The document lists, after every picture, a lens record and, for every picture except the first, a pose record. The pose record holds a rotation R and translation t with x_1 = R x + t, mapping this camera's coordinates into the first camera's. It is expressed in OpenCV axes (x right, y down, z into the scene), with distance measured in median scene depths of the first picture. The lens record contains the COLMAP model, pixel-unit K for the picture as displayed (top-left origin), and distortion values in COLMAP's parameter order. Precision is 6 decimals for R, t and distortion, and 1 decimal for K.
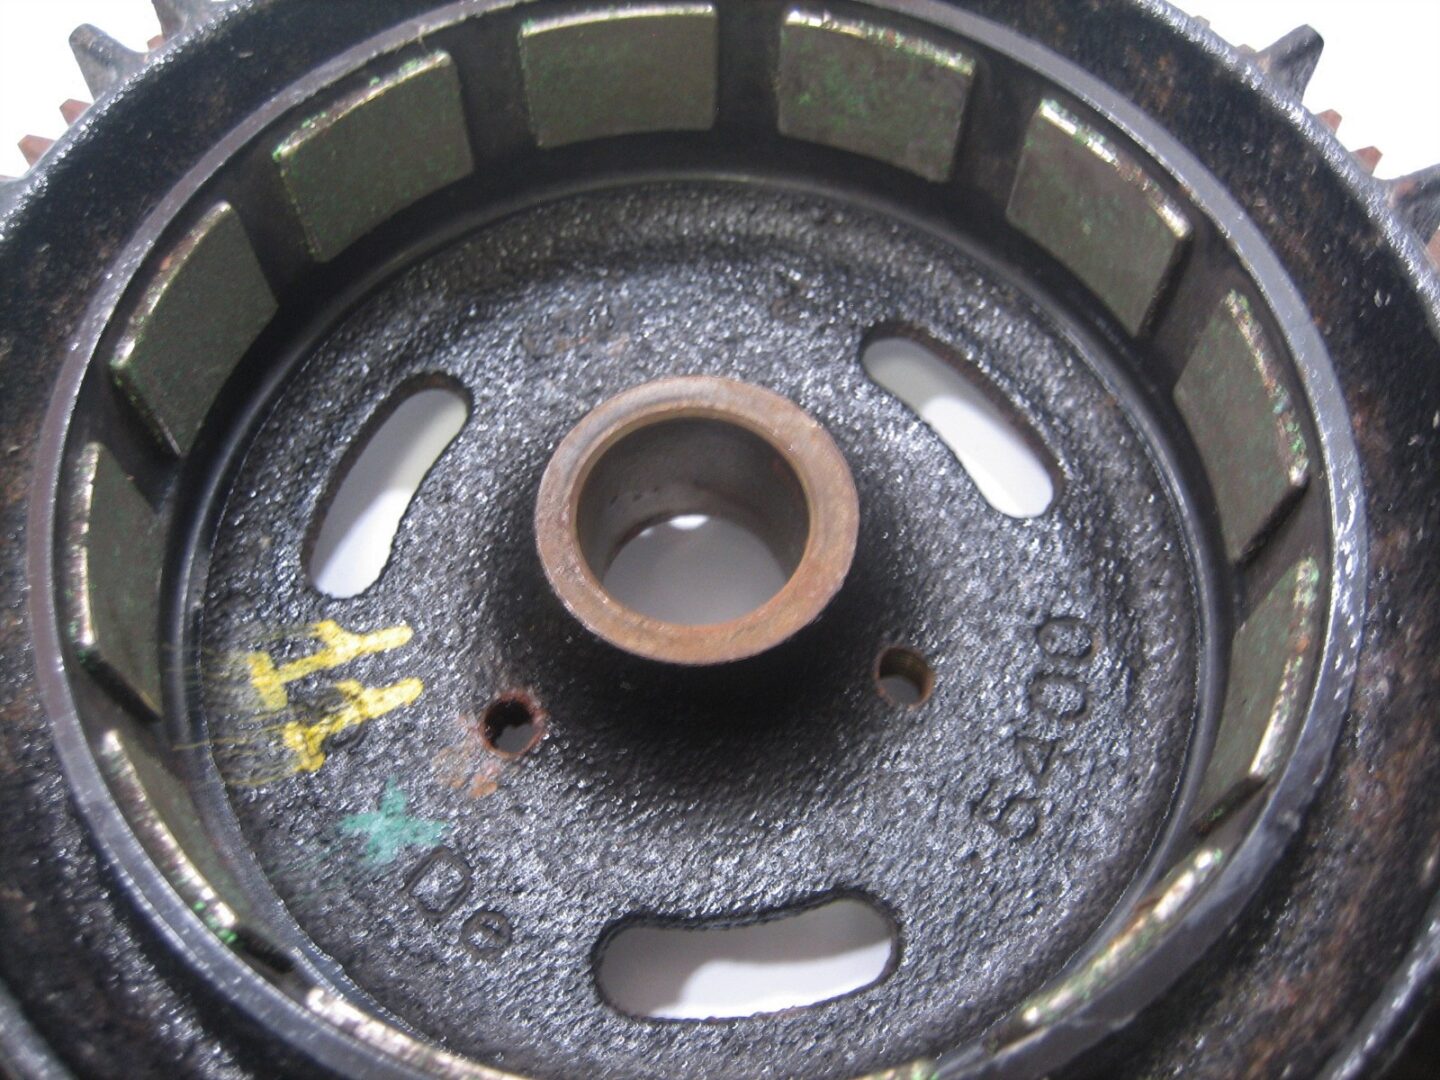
lens RADIAL K [[1466.4, 0, 721.1], [0, 1466.4, 541.3], [0, 0, 1]] dist [-0.136170, 0.000000]
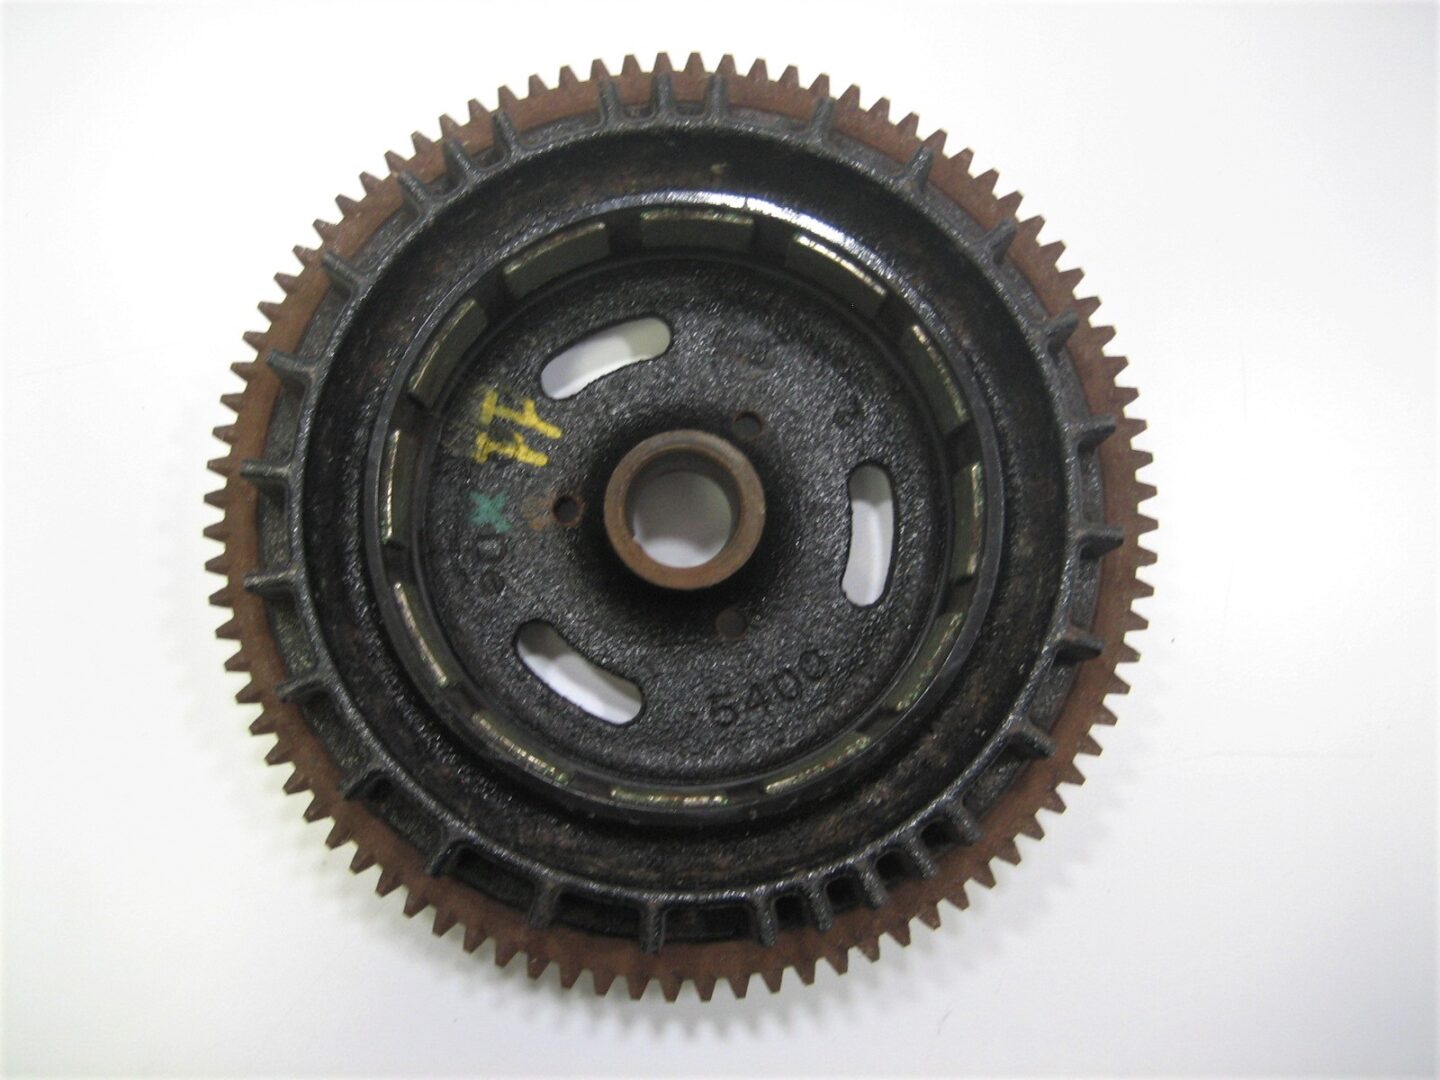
lens RADIAL K [[1466.4, 0, 720.0], [0, 1466.4, 539.2], [0, 0, 1]] dist [-0.136170, 0.000000]
pose [[0.741925, 0.668859, -0.046625, 0.131265], [-0.614547, 0.706189, 0.351609, -0.679019], [0.268103, -0.232215, 0.934985, -0.820509]]
